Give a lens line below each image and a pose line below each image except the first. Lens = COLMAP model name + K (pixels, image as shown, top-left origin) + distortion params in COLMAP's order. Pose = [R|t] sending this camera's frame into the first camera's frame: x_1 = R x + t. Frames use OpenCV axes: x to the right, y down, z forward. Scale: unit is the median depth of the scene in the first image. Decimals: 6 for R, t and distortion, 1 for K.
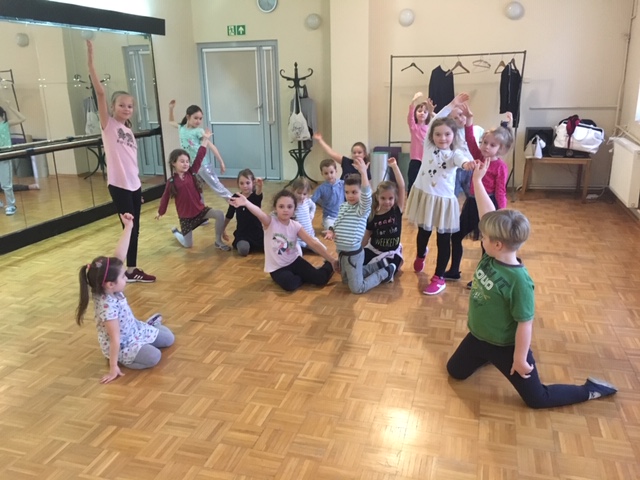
lens RADIAL K [[541.9, 0, 320.0], [0, 541.9, 240.0], [0, 0, 1]] dist [0.096421, -0.146086]
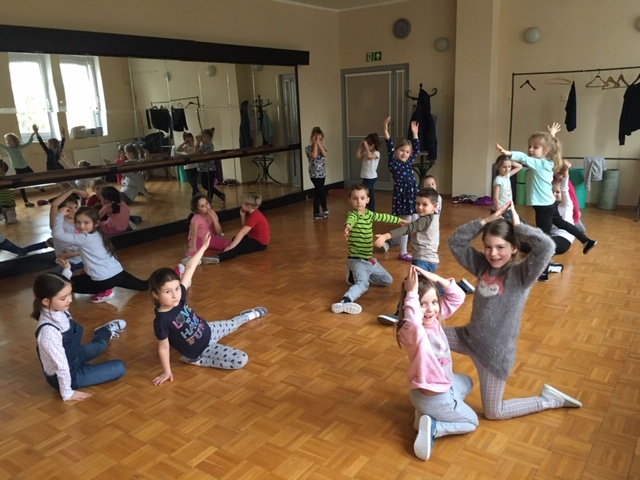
lens RADIAL K [[541.9, 0, 320.0], [0, 541.9, 240.0], [0, 0, 1]] dist [0.096421, -0.146086]
pose [[0.944984, 0.060103, -0.321546, 0.133604], [-0.070129, 0.997344, -0.019679, 0.019703], [0.319510, 0.041146, 0.946689, -0.076103]]
